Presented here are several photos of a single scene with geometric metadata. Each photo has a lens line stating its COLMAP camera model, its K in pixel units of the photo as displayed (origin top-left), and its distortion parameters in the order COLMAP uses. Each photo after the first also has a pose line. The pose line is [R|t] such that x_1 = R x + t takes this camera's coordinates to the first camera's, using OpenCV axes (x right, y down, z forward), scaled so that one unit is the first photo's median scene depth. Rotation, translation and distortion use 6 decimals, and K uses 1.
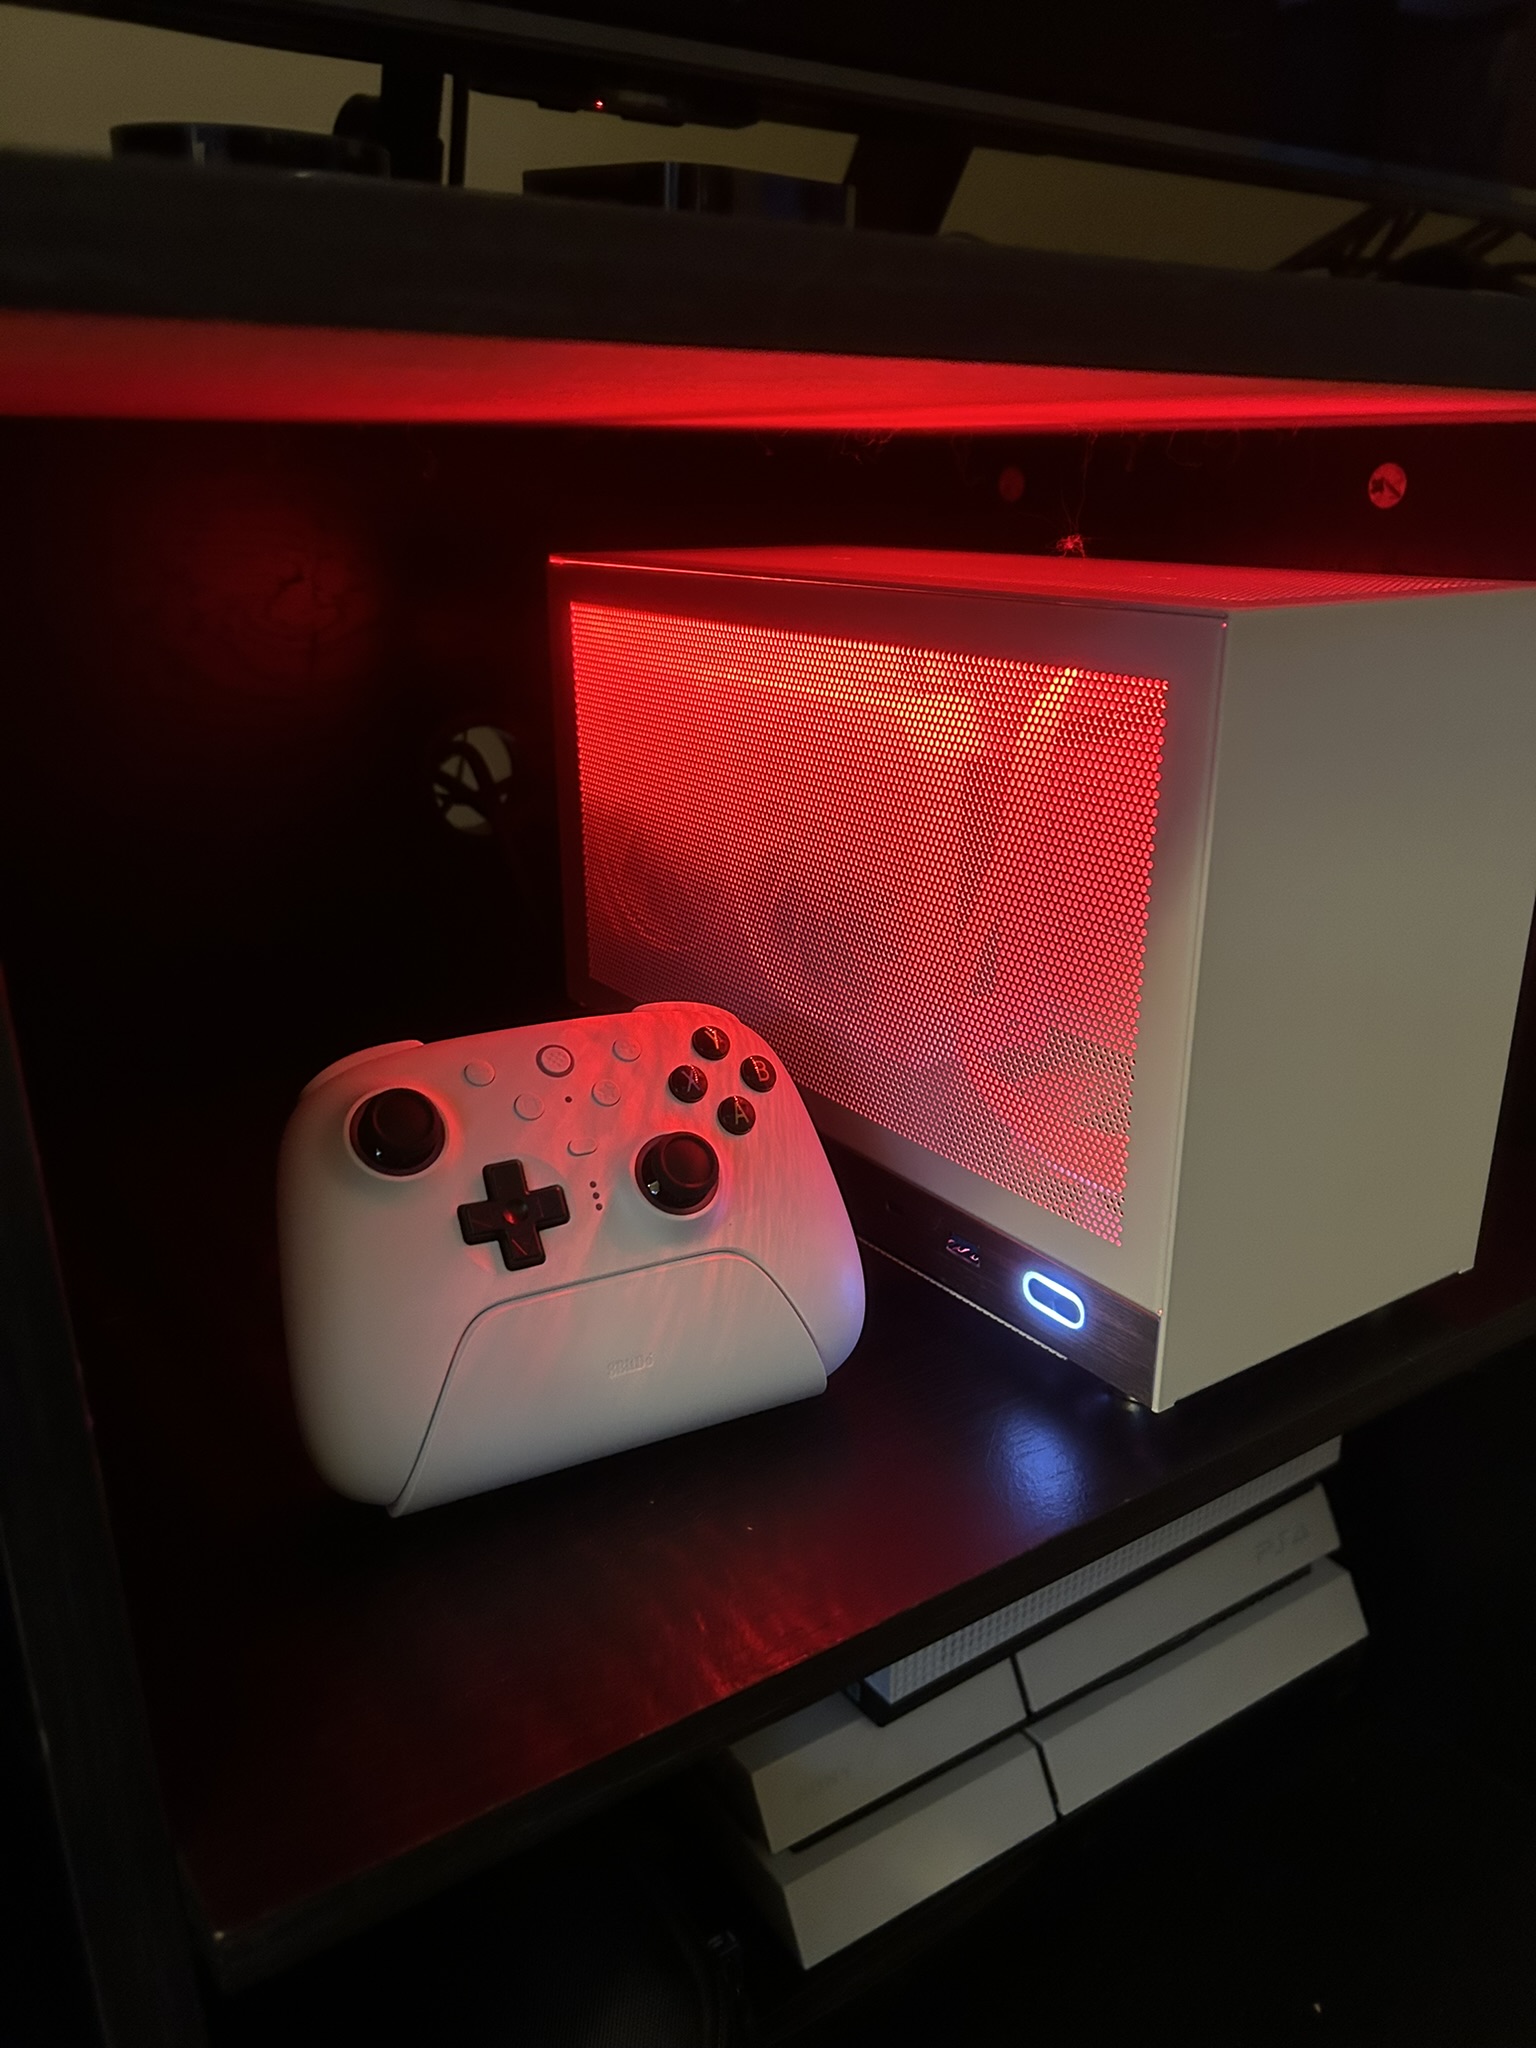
lens RADIAL K [[1570.5, 0, 777.1], [0, 1570.5, 1024.5], [0, 0, 1]] dist [0.045954, -0.060592]
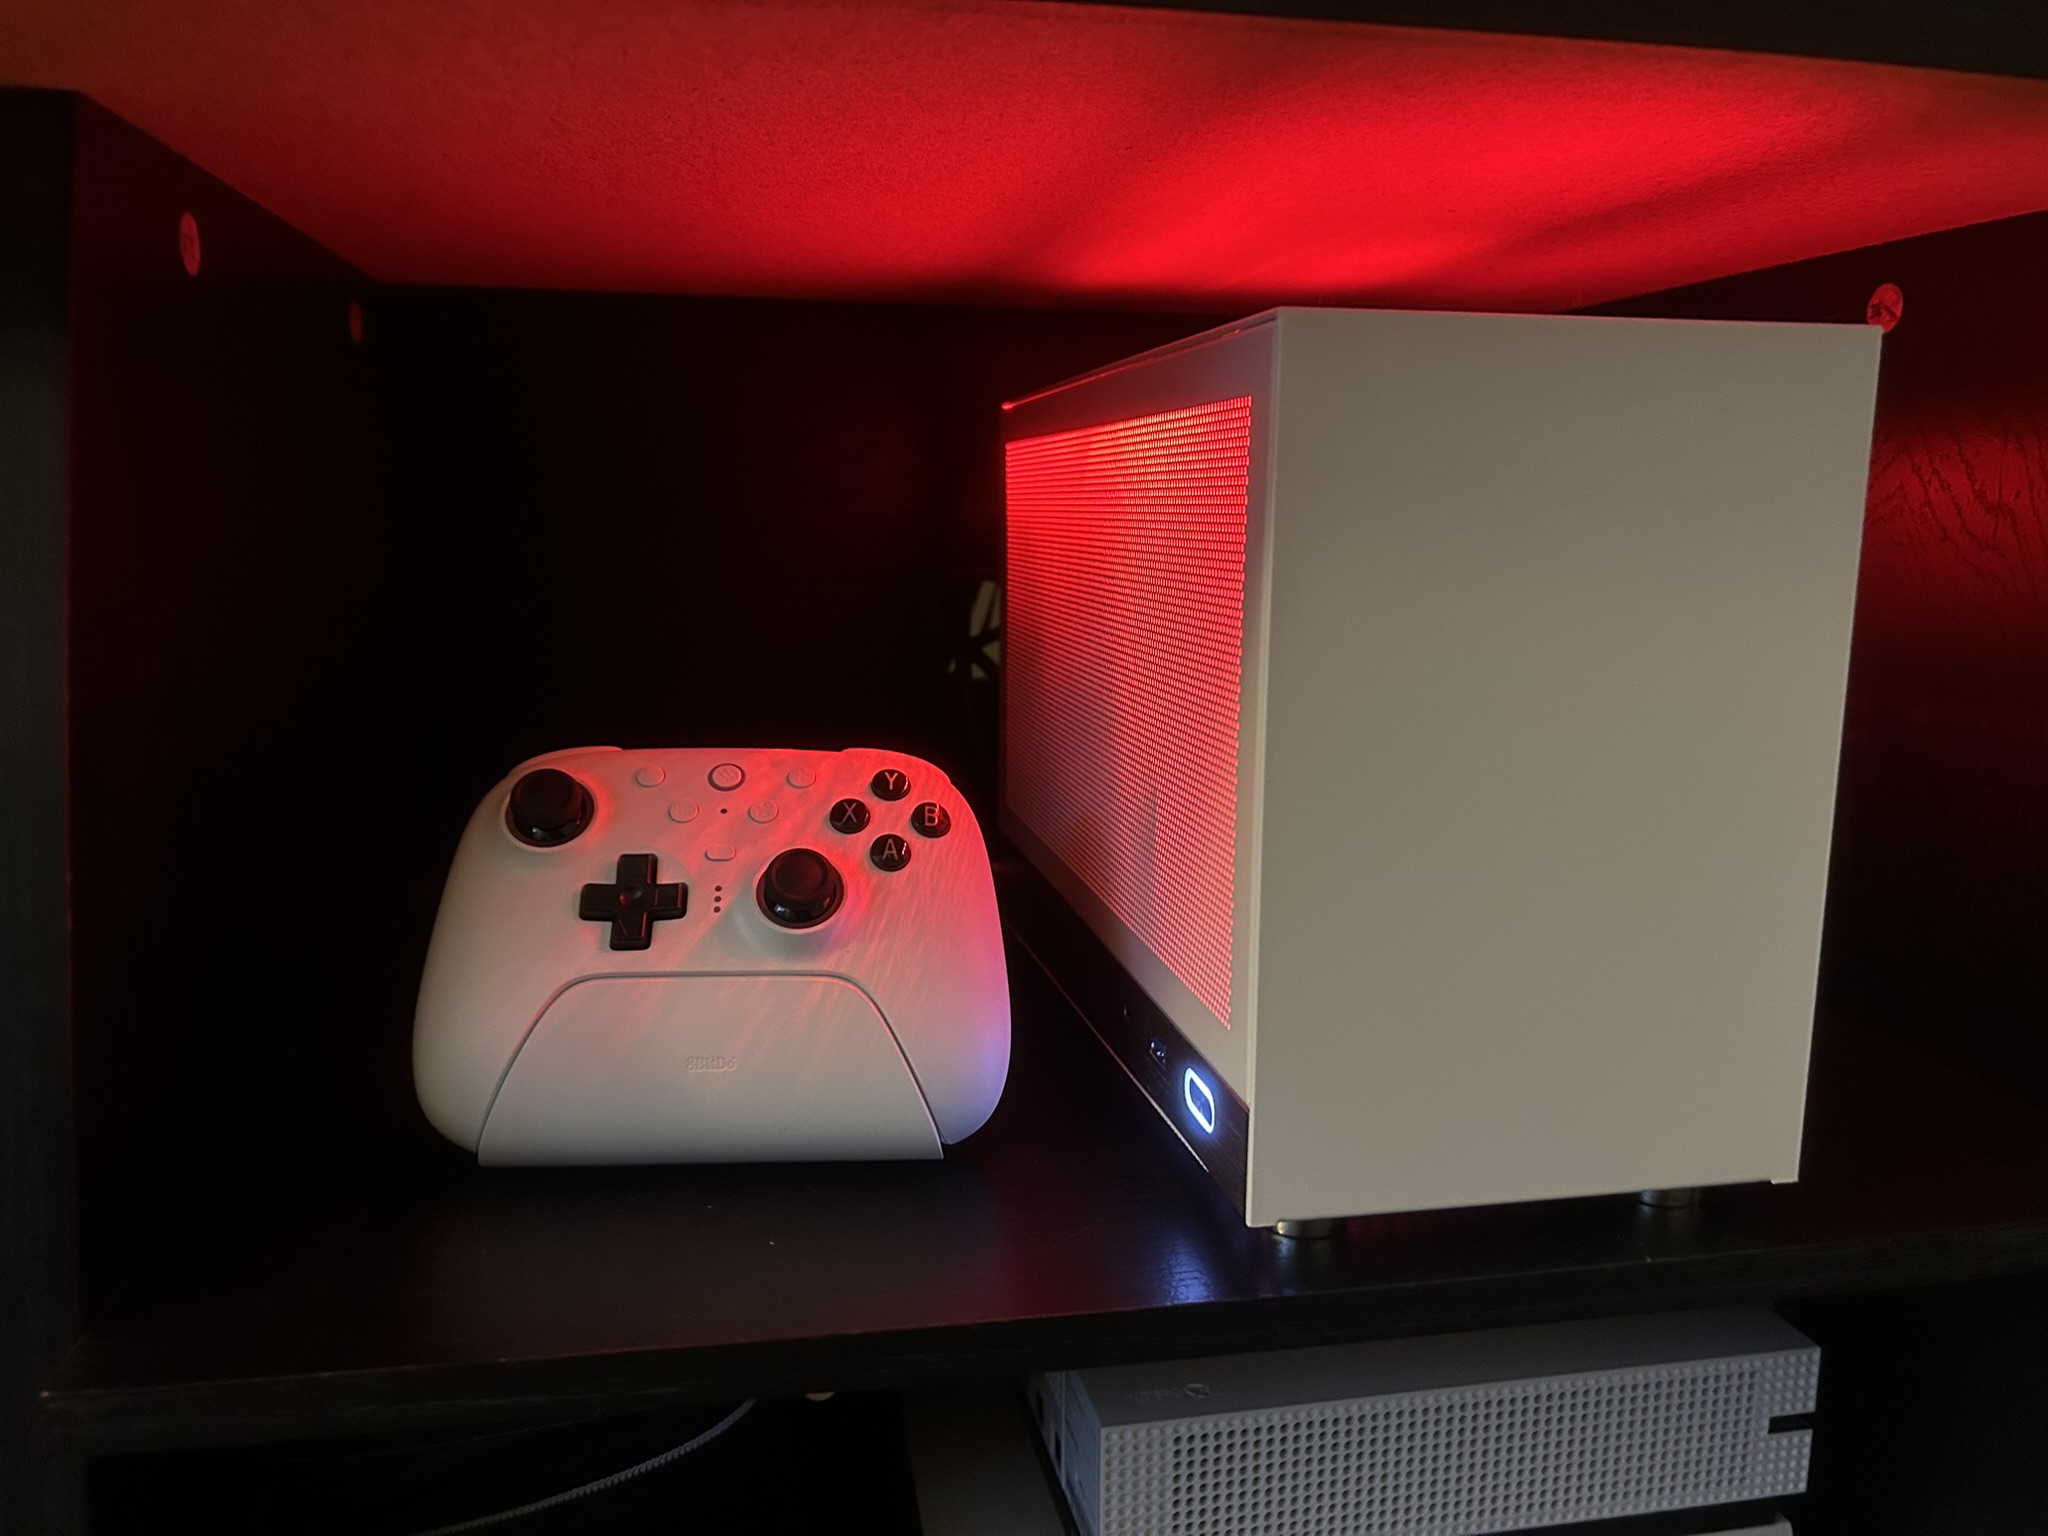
lens RADIAL K [[1570.5, 0, 1005.8], [0, 1570.5, 762.1], [0, 0, 1]] dist [0.045954, -0.060592]
pose [[0.919008, 0.073840, -0.387263, 0.443312], [-0.136195, 0.981289, -0.136098, 0.132579], [0.369967, 0.177818, 0.911869, 0.105517]]
